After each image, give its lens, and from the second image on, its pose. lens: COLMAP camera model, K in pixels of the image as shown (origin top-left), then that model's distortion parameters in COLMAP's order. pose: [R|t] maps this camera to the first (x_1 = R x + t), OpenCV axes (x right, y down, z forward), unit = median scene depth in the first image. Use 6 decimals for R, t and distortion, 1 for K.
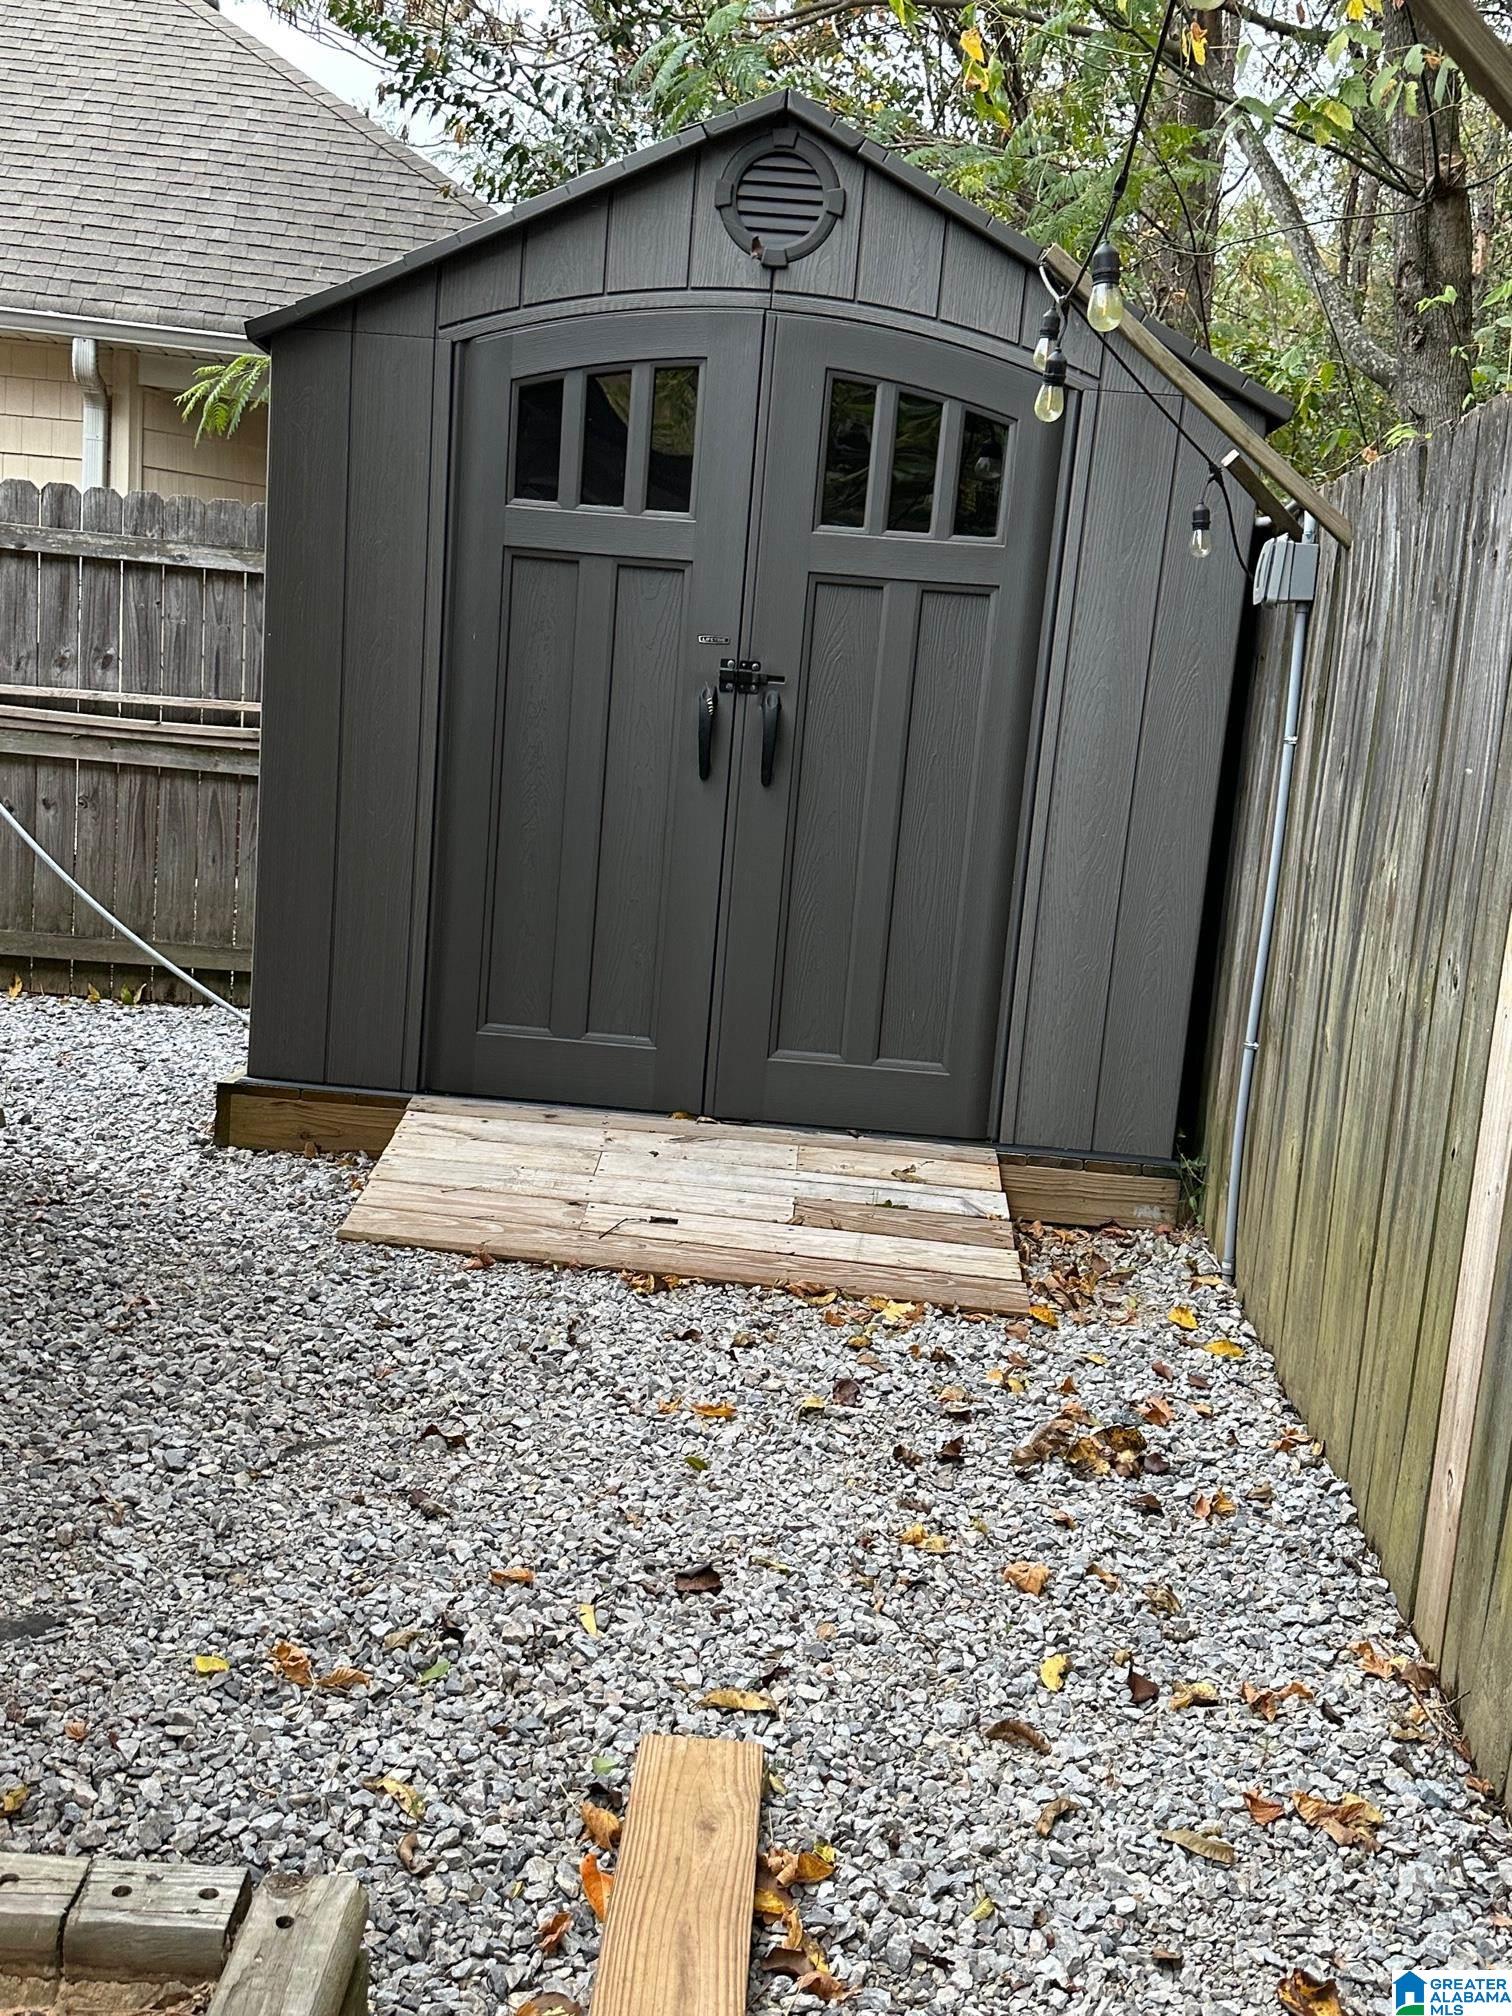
lens RADIAL K [[1877.1, 0, 755.4], [0, 1877.1, 1009.2], [0, 0, 1]] dist [0.020833, 0.000000]
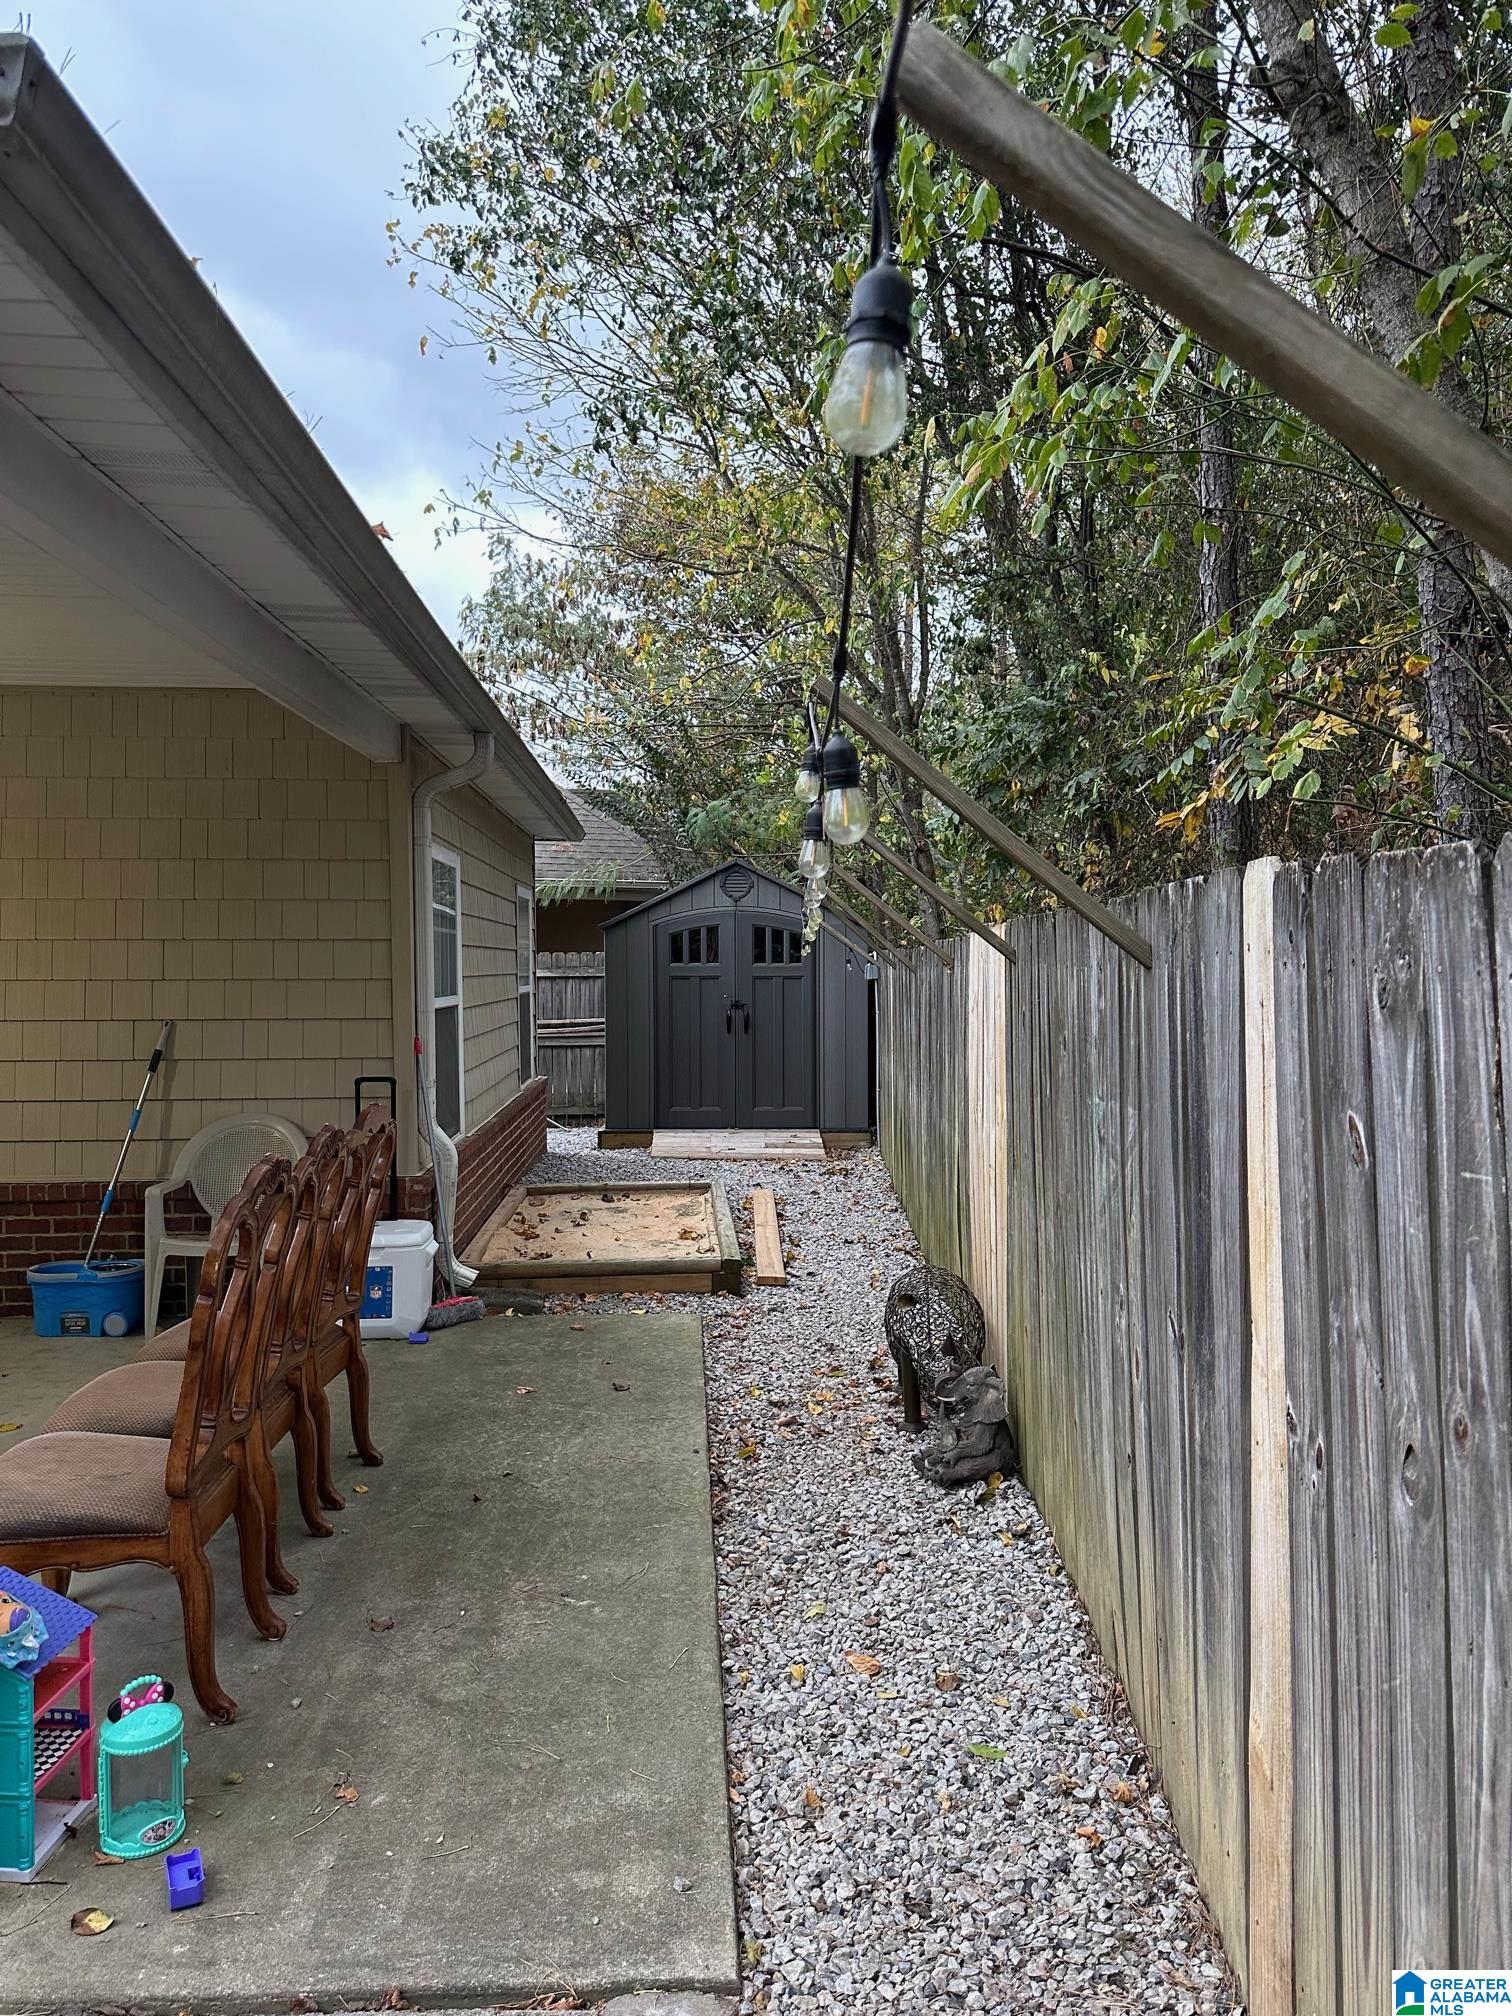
lens RADIAL K [[1436.6, 0, 761.7], [0, 1436.6, 1004.9], [0, 0, 1]] dist [0.003462, -0.005623]
pose [[0.994144, -0.088068, 0.062631, -0.136555], [0.096359, 0.984758, -0.144795, 0.237778], [-0.048924, 0.149983, 0.987477, -1.803757]]
